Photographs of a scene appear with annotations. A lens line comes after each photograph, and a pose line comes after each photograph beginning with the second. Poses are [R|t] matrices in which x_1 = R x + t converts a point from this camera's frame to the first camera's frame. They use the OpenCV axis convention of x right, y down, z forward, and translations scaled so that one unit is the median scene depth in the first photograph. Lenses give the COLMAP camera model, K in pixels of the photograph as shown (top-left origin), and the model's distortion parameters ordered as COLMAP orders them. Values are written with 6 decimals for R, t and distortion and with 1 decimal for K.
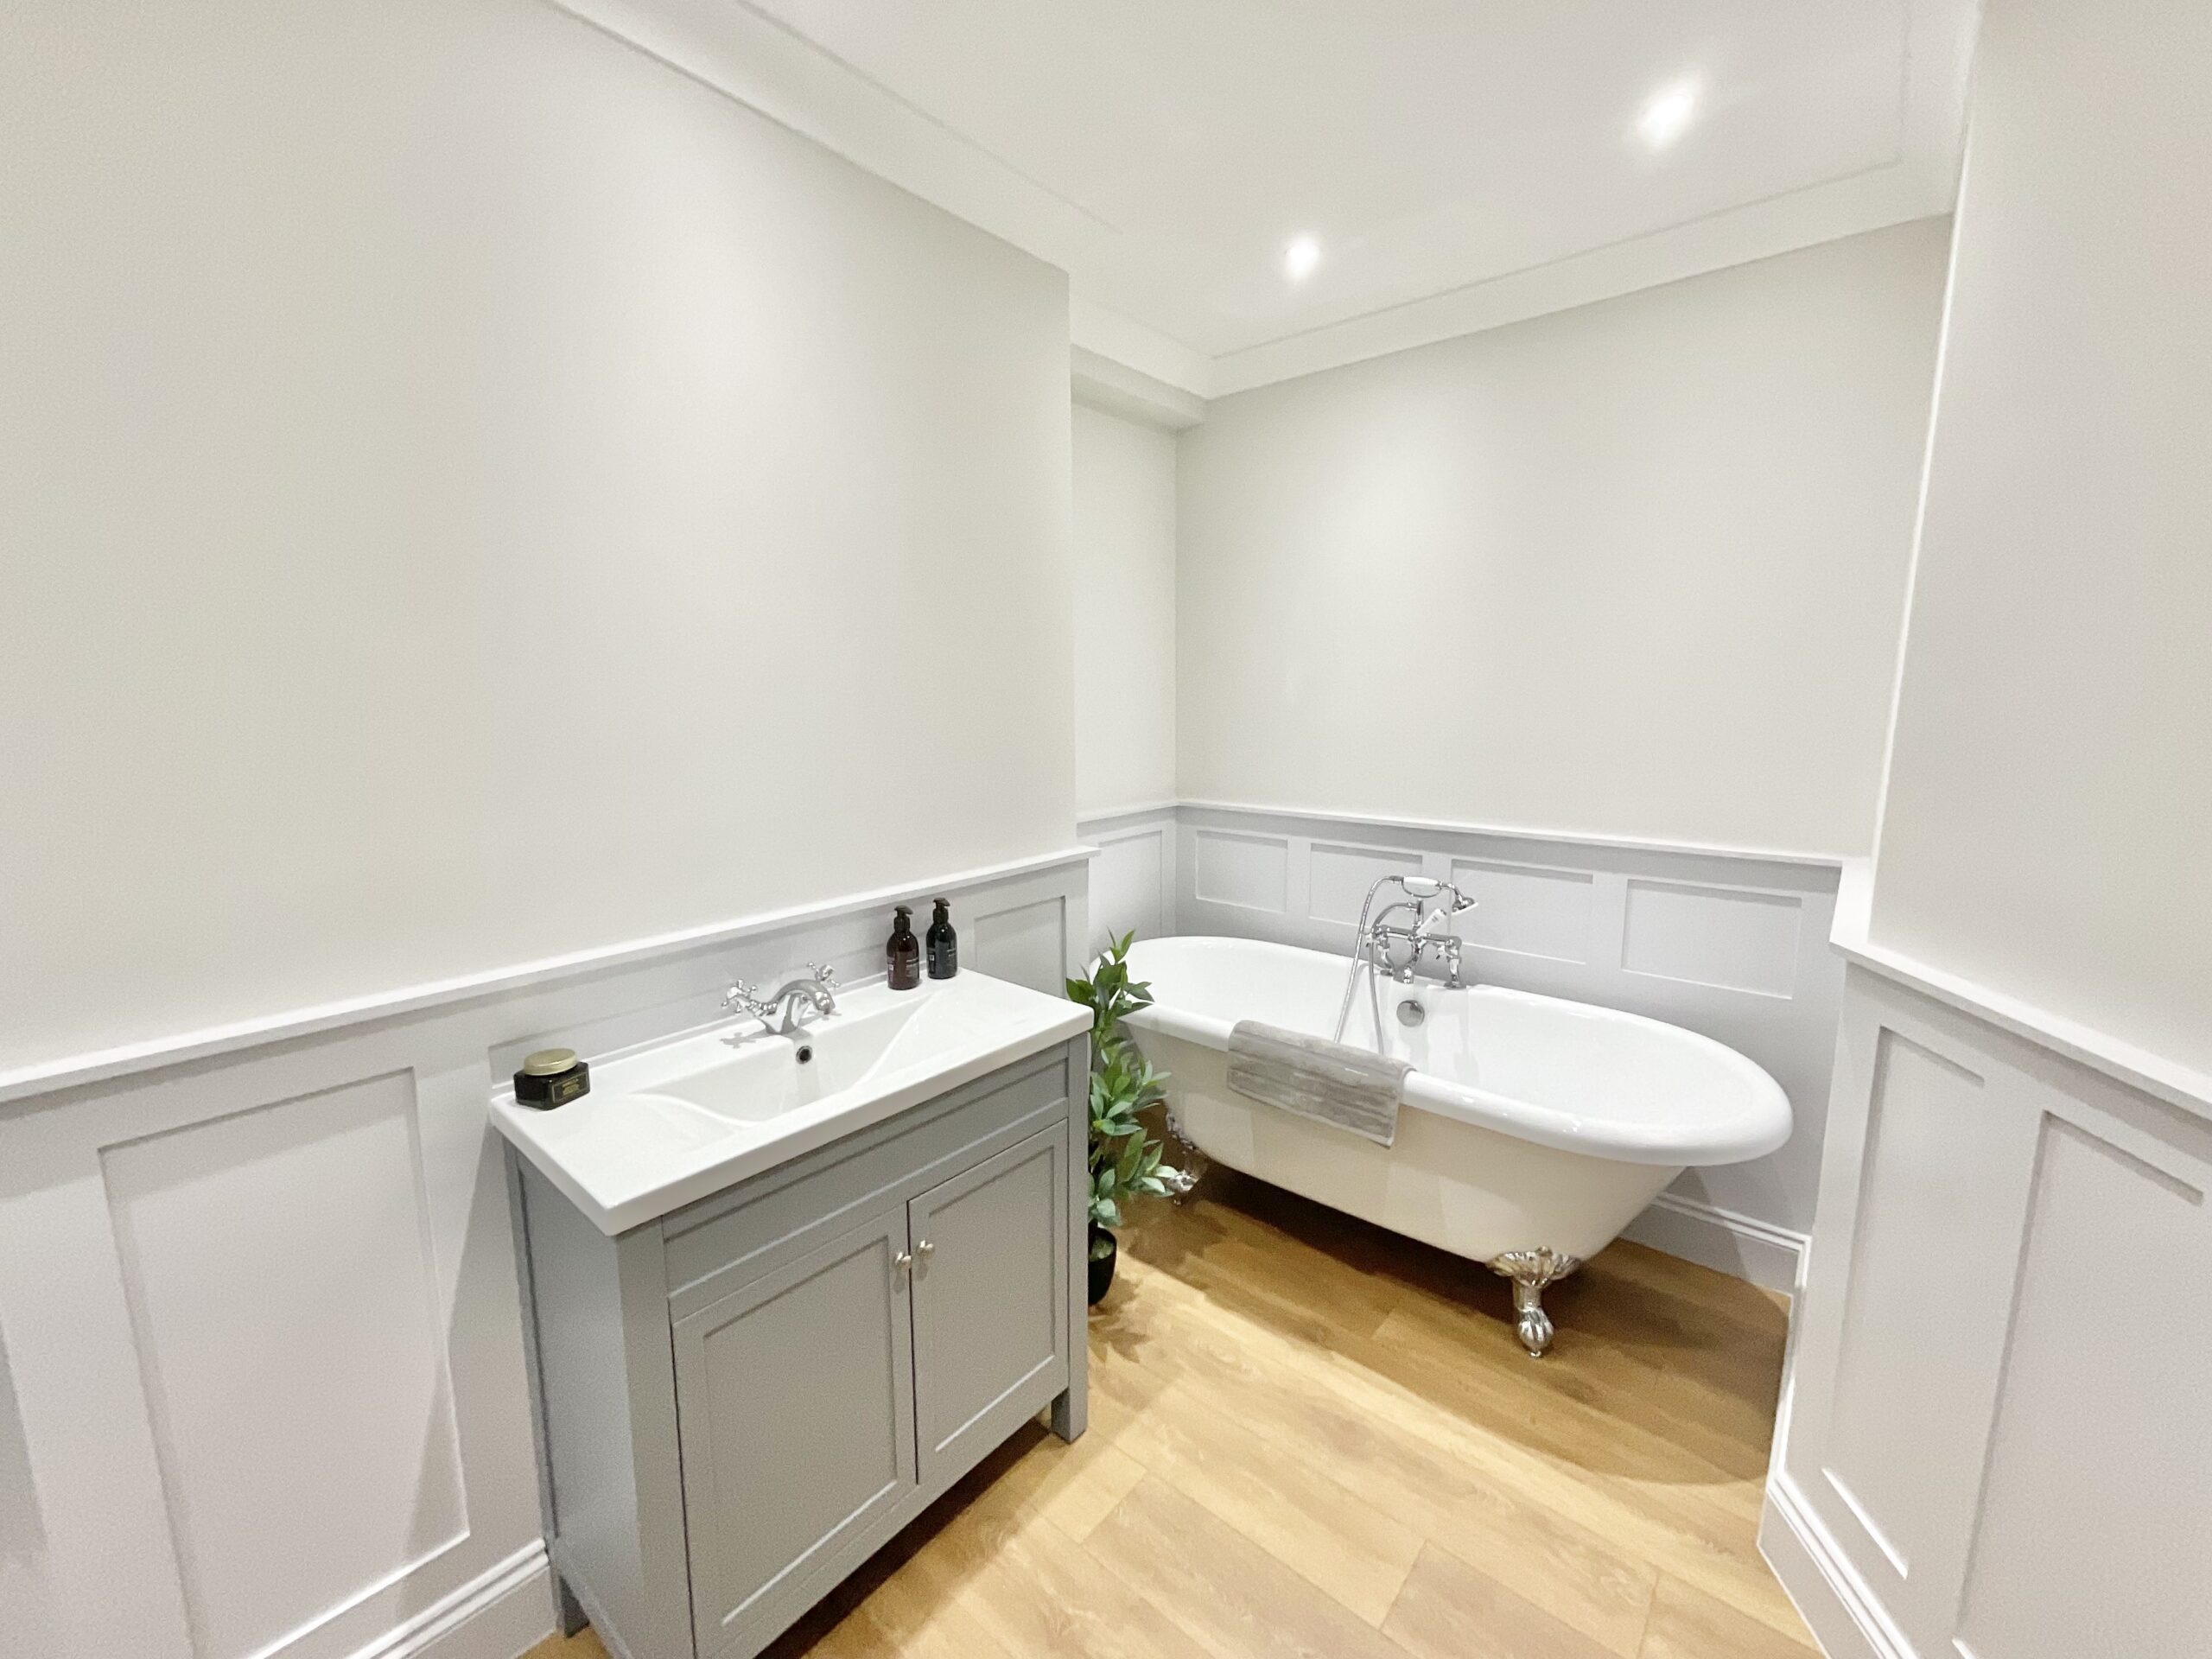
lens RADIAL K [[900.5, 0, 1114.1], [0, 900.5, 835.5], [0, 0, 1]] dist [-0.003183, 0.000430]
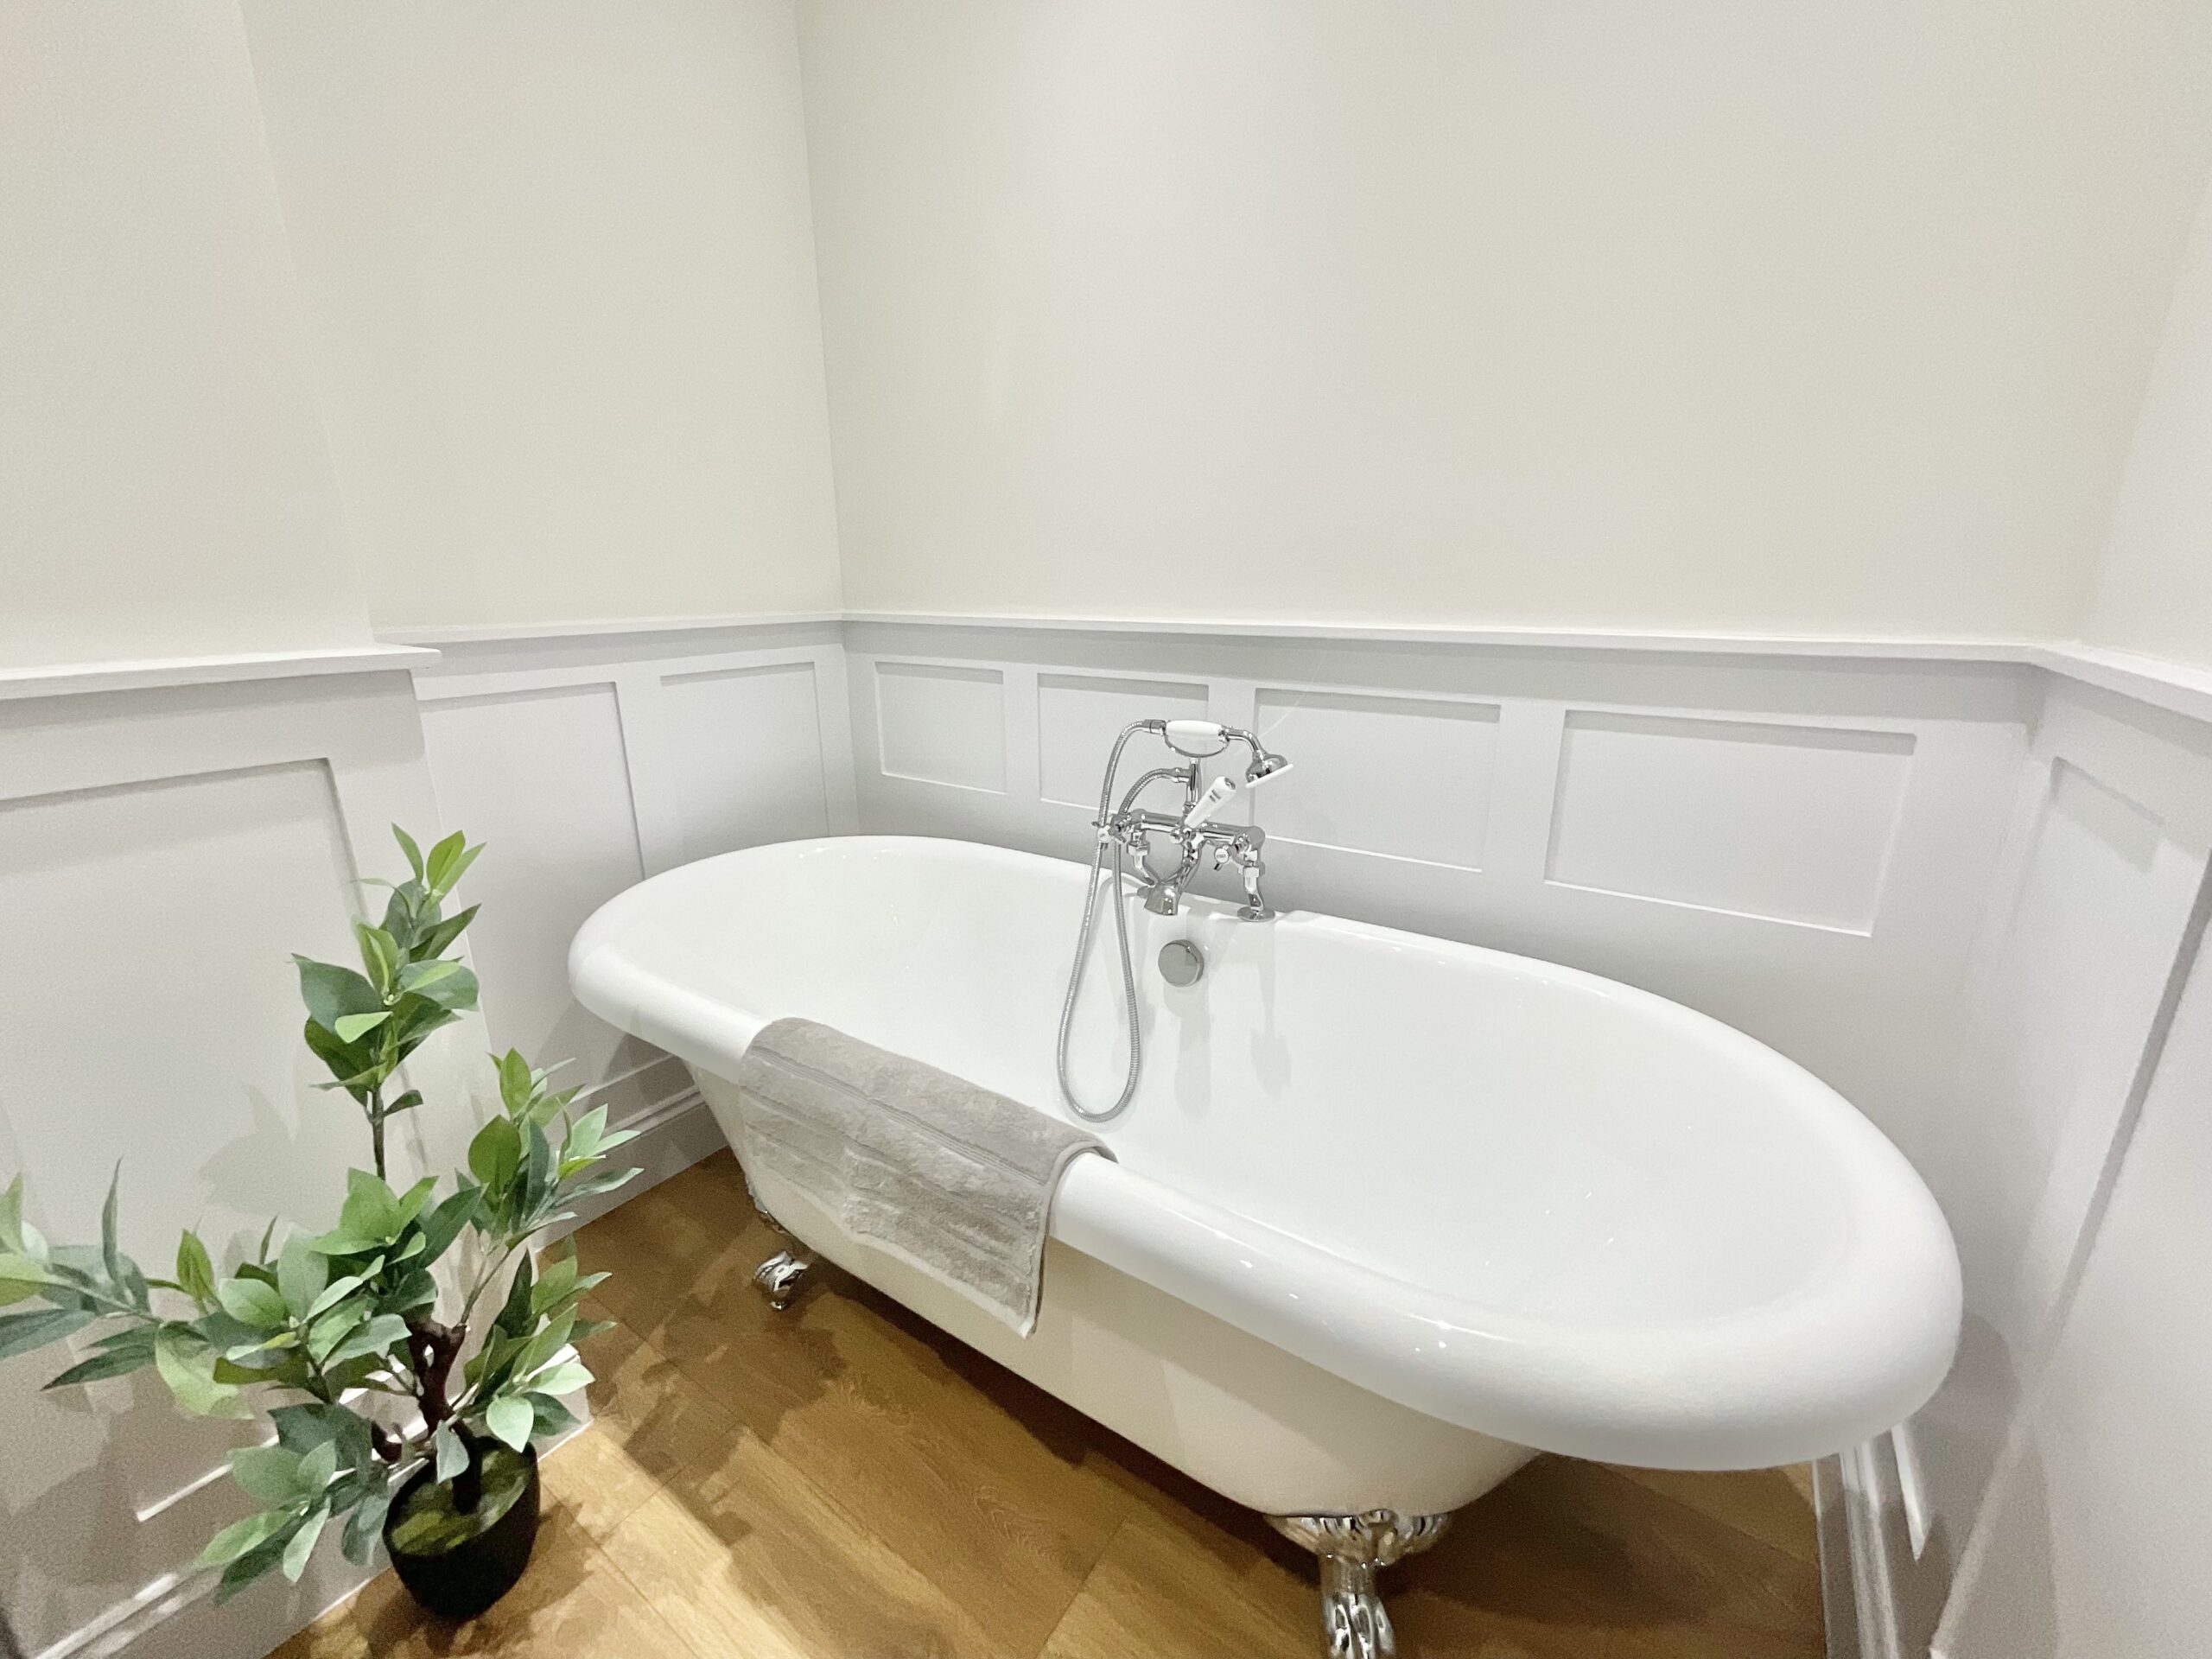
lens RADIAL K [[900.5, 0, 1102.7], [0, 900.5, 827.7], [0, 0, 1]] dist [-0.003183, 0.000430]
pose [[0.995133, -0.026371, 0.094944, 0.231330], [0.015289, 0.993177, 0.115613, 0.047132], [-0.097345, -0.113599, 0.988746, 0.458750]]
